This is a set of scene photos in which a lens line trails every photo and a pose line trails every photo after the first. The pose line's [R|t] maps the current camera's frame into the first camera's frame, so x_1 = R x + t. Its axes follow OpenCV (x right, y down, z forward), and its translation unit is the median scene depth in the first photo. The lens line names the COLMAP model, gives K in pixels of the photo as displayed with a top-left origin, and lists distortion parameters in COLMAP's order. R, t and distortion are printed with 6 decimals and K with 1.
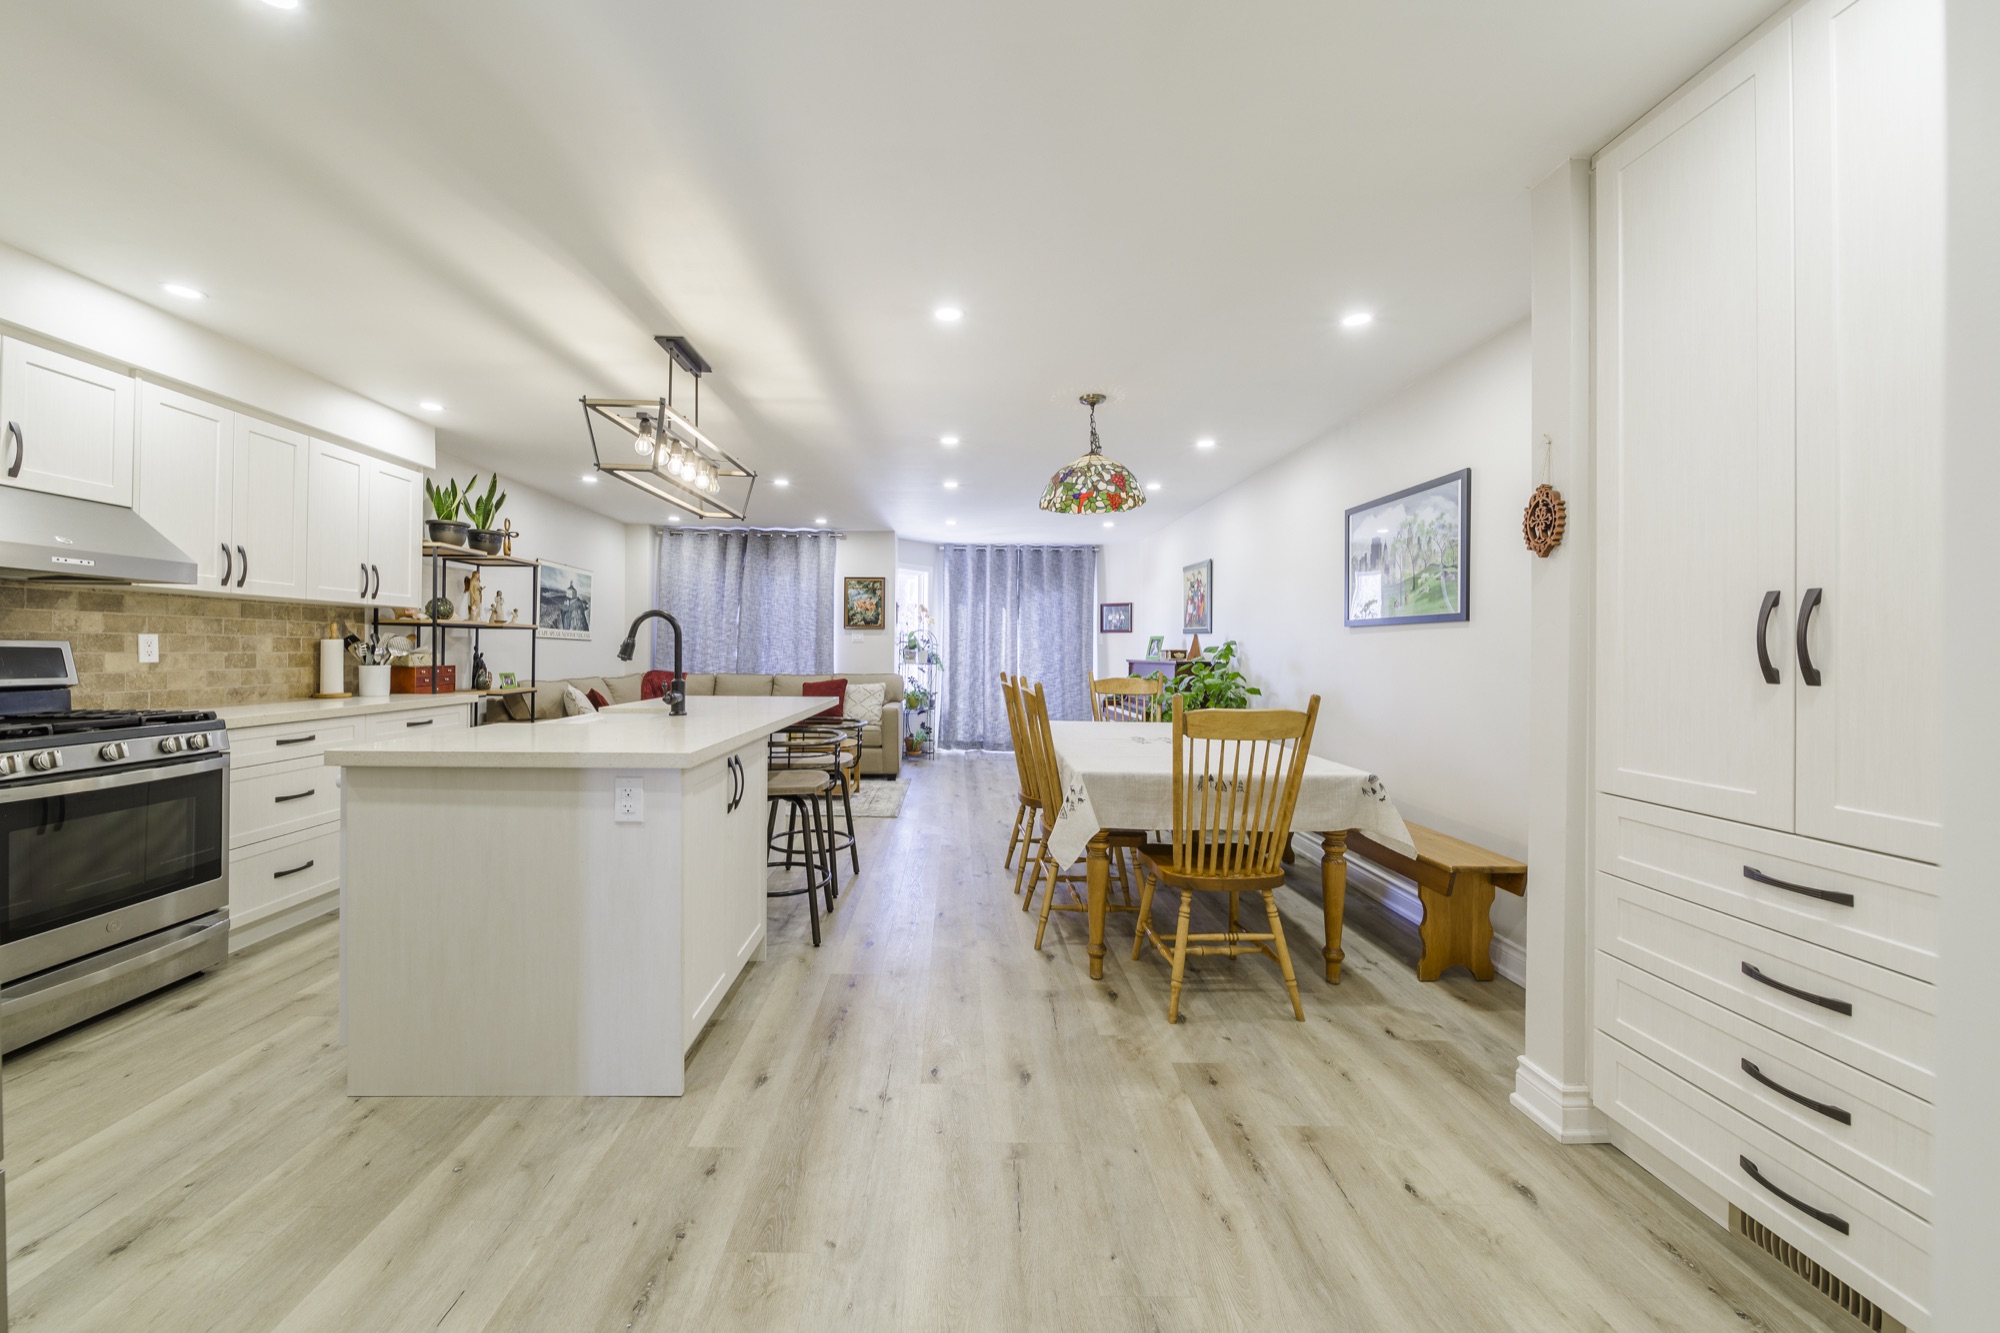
lens RADIAL K [[750.1, 0, 956.7], [0, 750.1, 647.7], [0, 0, 1]] dist [-0.000539, -0.000208]
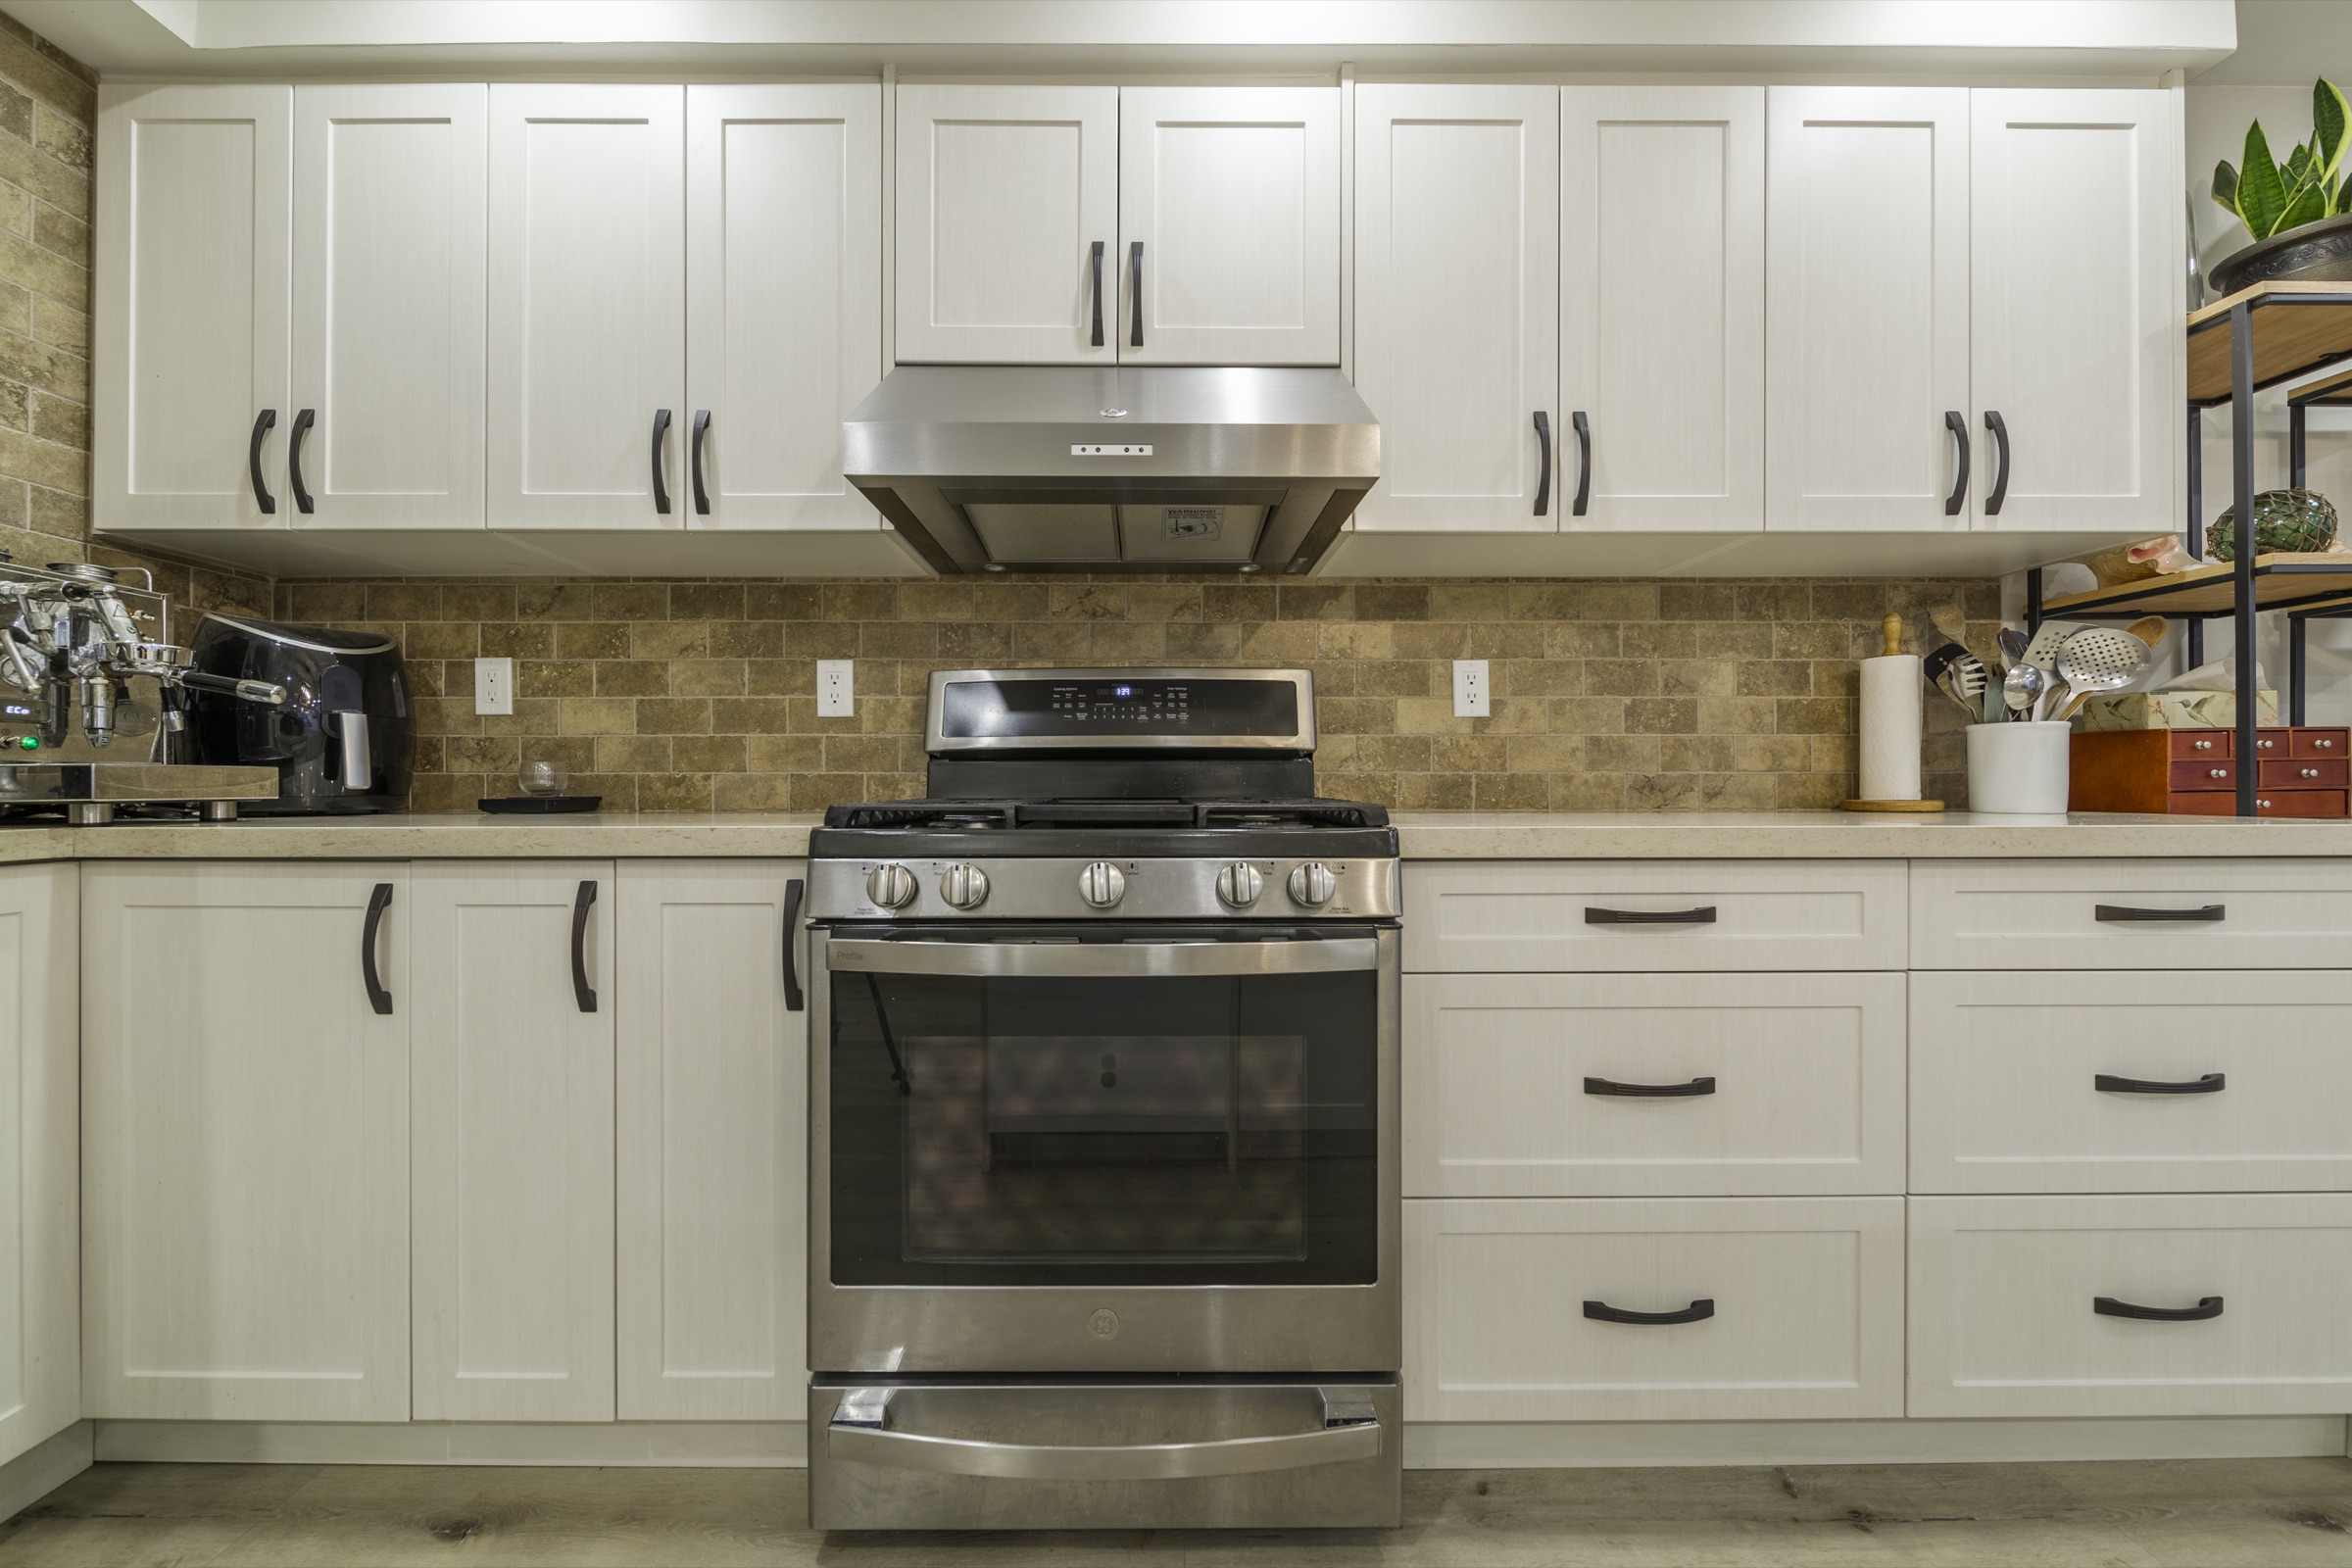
lens RADIAL K [[842.6, 0, 1157.3], [0, 842.6, 785.3], [0, 0, 1]] dist [-0.001866, -0.002008]
pose [[0.014716, -0.004007, -0.999884, -0.441774], [0.004352, 0.999983, -0.003944, 0.057392], [0.999882, -0.004293, 0.014733, 0.667341]]
